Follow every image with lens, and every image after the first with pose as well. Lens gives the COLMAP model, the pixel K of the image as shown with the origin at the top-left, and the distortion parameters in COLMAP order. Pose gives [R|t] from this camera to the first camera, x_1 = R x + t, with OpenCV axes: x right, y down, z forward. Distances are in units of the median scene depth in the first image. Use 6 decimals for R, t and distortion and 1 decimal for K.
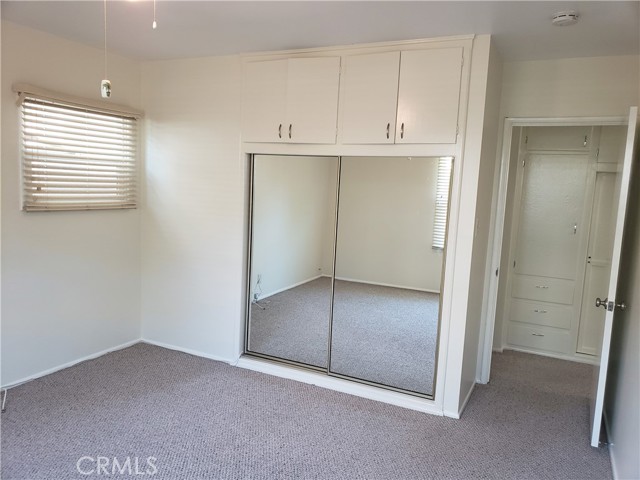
lens RADIAL K [[502.6, 0, 320.0], [0, 502.6, 238.3], [0, 0, 1]] dist [0.034959, -0.039306]
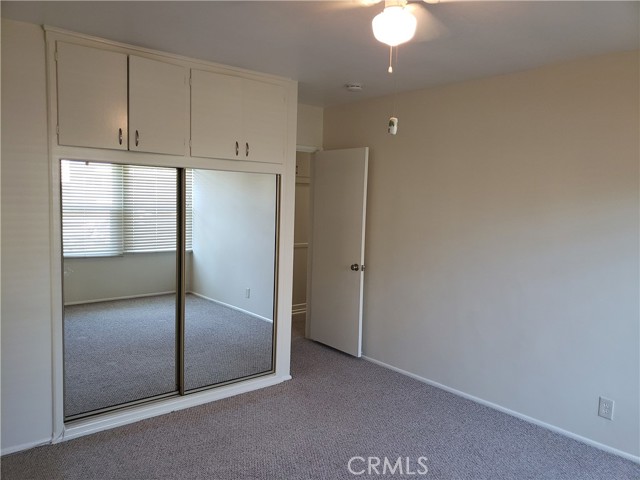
lens RADIAL K [[502.6, 0, 318.3], [0, 502.6, 241.2], [0, 0, 1]] dist [0.034959, -0.039306]
pose [[0.414662, -0.113885, 0.902821, -0.795222], [0.095472, 0.992107, 0.081298, -0.082823], [-0.904953, 0.052483, 0.422262, 0.380175]]
